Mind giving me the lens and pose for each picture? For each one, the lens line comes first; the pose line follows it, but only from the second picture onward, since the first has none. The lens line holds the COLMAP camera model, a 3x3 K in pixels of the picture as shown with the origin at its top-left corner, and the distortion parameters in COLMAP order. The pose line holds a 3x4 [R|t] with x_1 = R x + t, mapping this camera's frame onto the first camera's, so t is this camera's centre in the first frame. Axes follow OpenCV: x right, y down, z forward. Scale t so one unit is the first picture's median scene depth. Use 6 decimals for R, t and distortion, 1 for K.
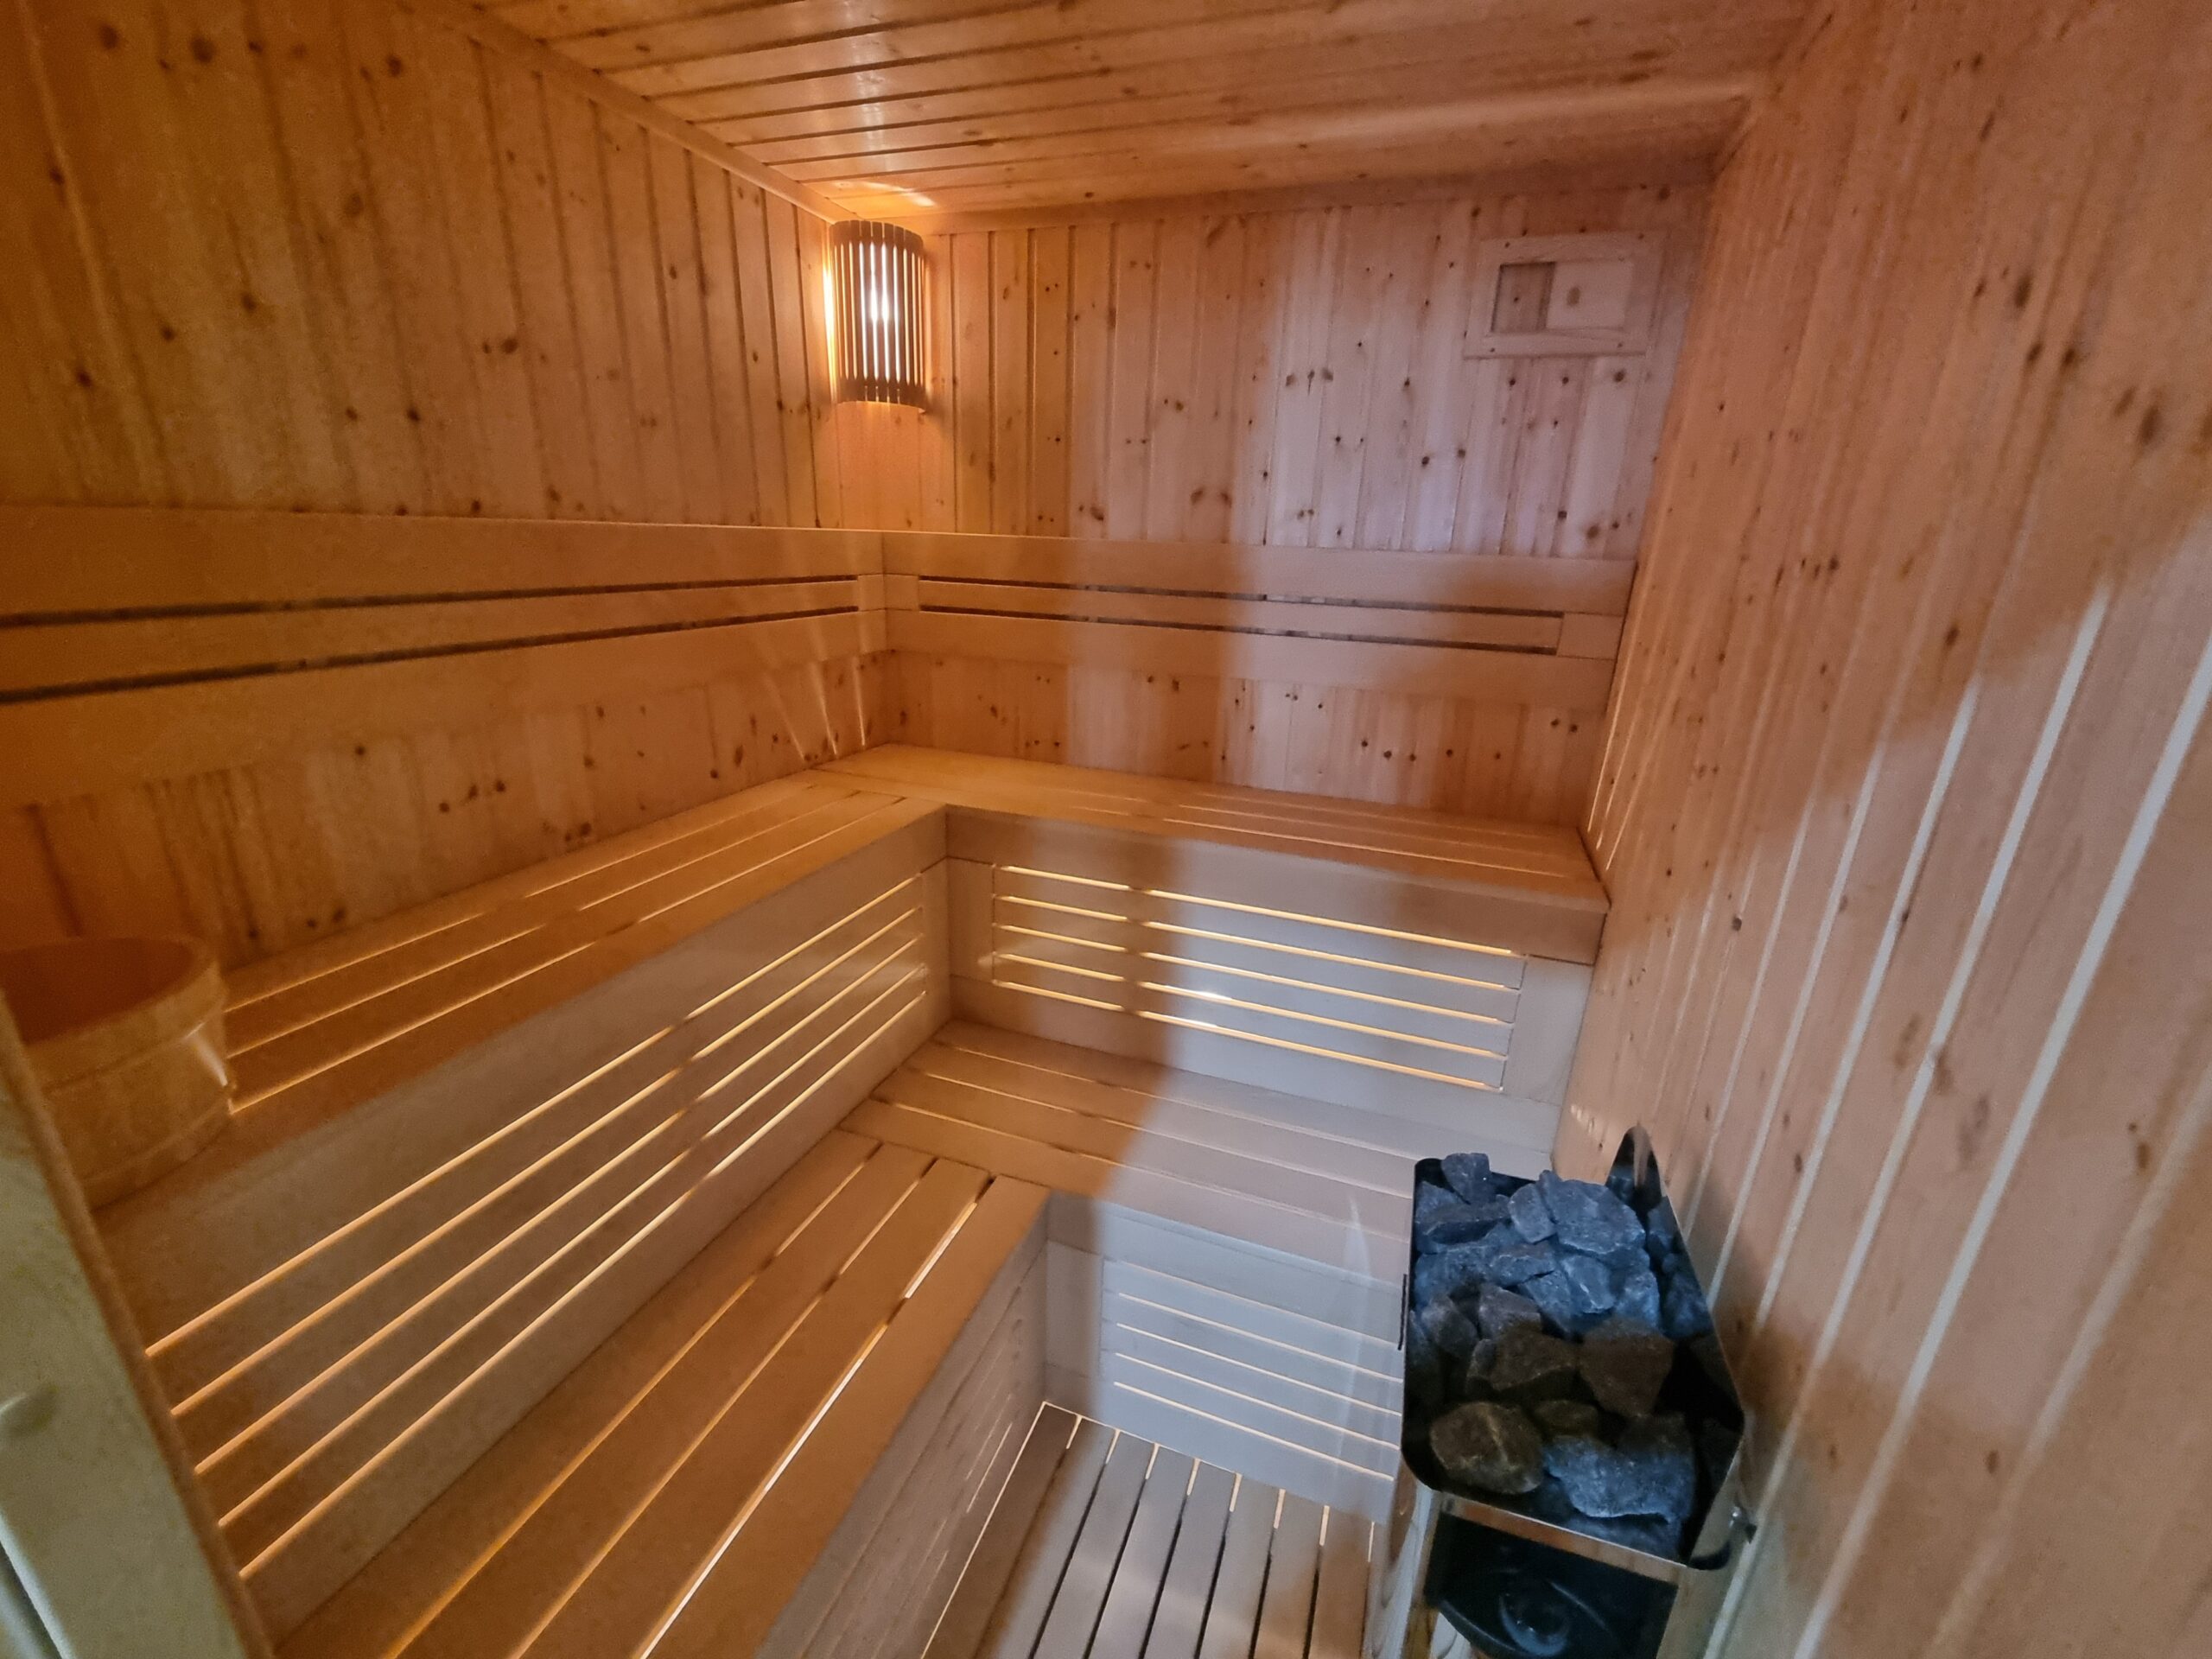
lens RADIAL K [[899.7, 0, 1121.7], [0, 899.7, 831.8], [0, 0, 1]] dist [0.001192, -0.001903]
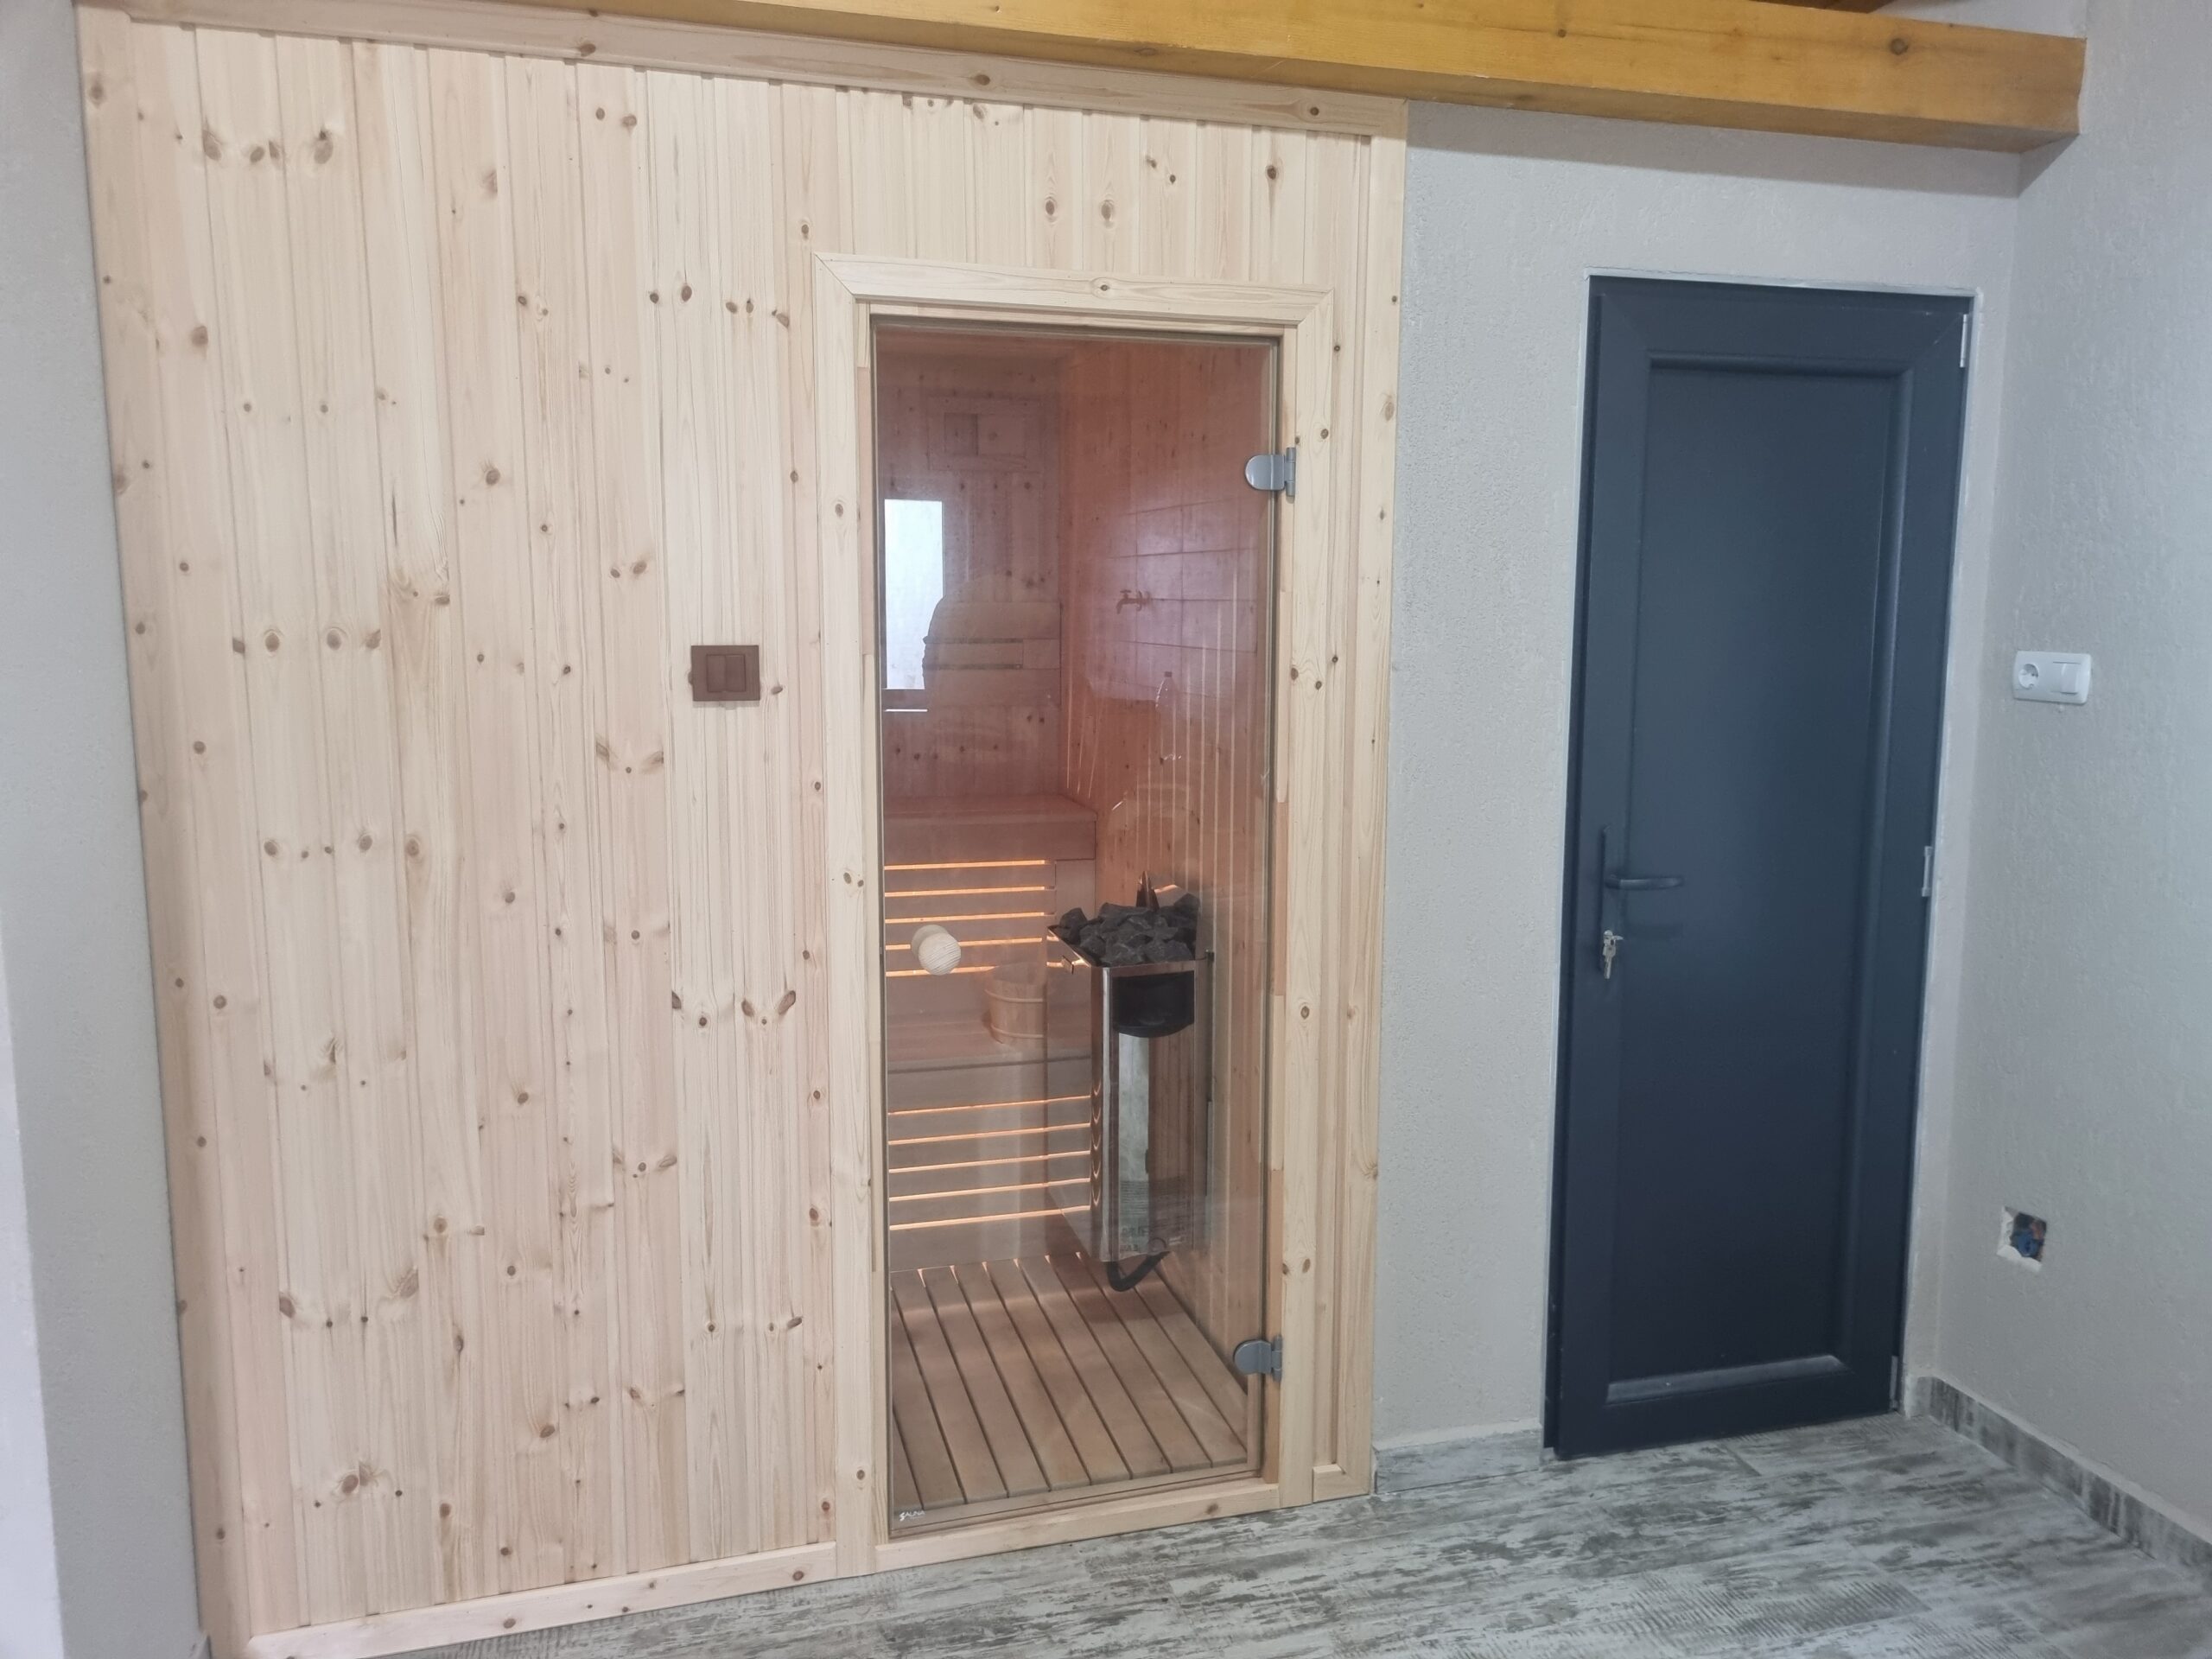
lens RADIAL K [[1663.1, 0, 1142.1], [0, 1663.1, 814.7], [0, 0, 1]] dist [0.054412, -0.040620]
pose [[0.811453, -0.106552, 0.574622, -0.897866], [0.206038, 0.972266, -0.110670, 0.356151], [-0.546893, 0.208197, 0.810902, -1.179922]]
